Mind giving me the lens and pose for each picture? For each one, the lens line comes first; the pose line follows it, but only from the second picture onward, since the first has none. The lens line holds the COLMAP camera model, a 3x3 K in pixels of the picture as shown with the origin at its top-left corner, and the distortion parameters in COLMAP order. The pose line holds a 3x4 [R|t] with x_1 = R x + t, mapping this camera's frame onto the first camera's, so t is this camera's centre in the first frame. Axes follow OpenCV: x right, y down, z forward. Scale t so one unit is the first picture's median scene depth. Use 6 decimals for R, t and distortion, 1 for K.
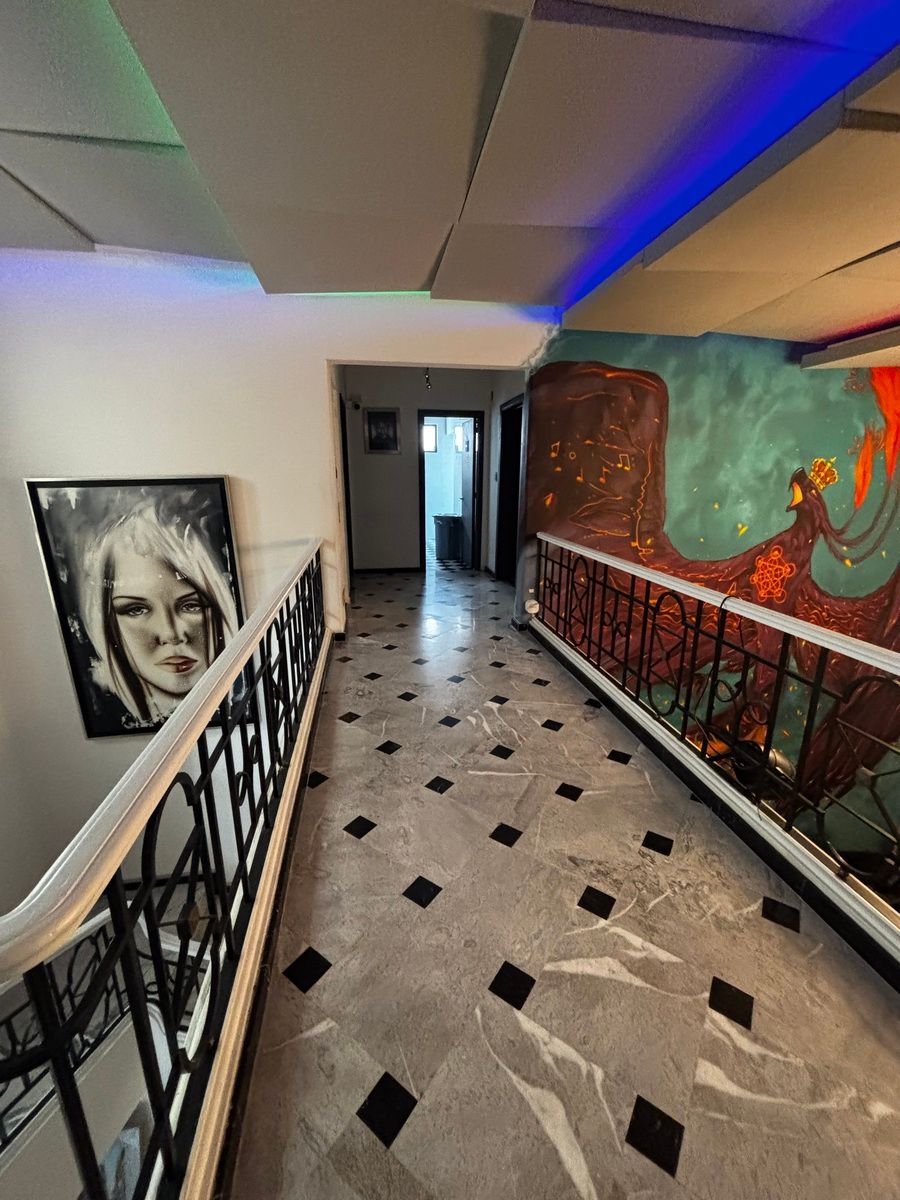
lens RADIAL K [[485.2, 0, 441.8], [0, 485.2, 602.2], [0, 0, 1]] dist [-0.000610, 0.000602]
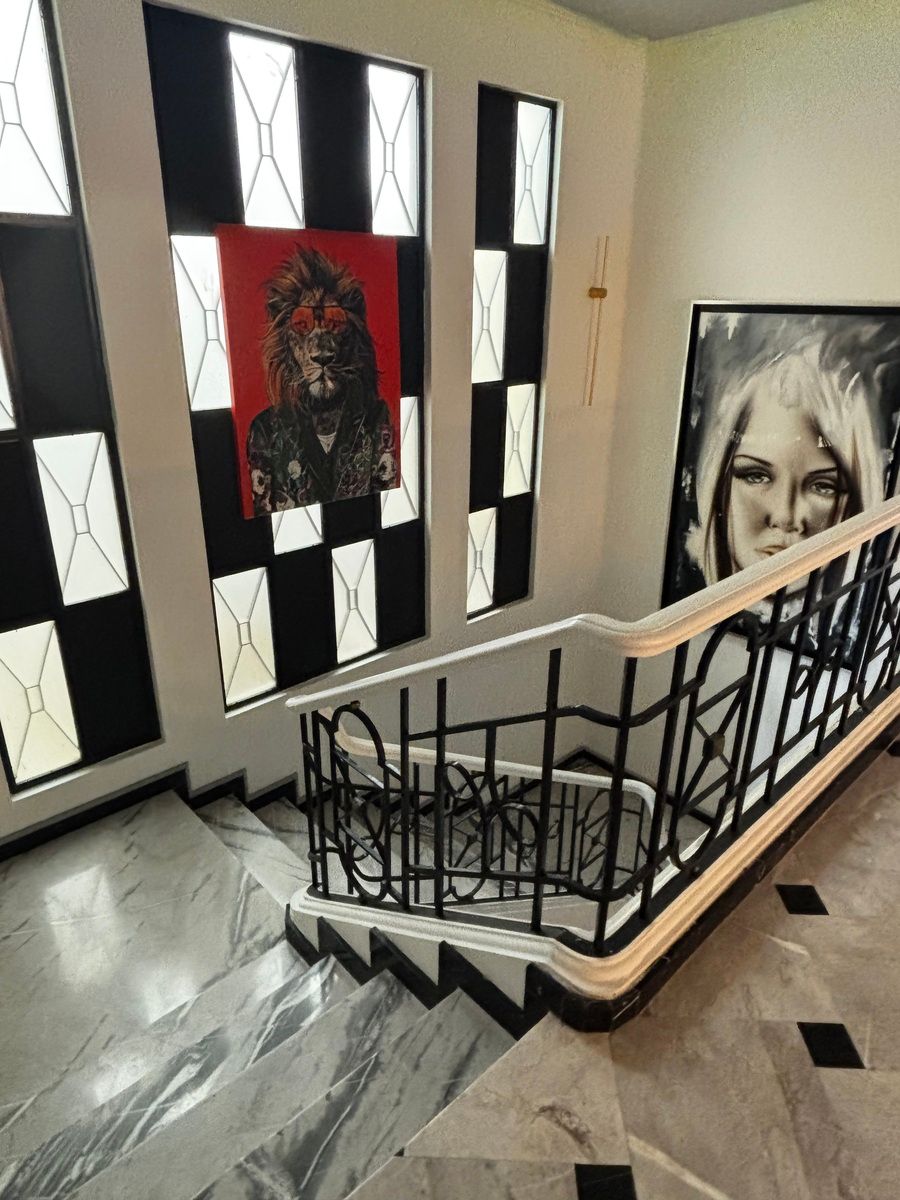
lens RADIAL K [[766.6, 0, 446.2], [0, 766.6, 593.3], [0, 0, 1]] dist [0.005781, -0.006324]
pose [[0.565793, 0.319936, -0.759947, 0.096909], [-0.221856, 0.946734, 0.233398, 0.018042], [0.794140, 0.036544, 0.606635, -0.154497]]
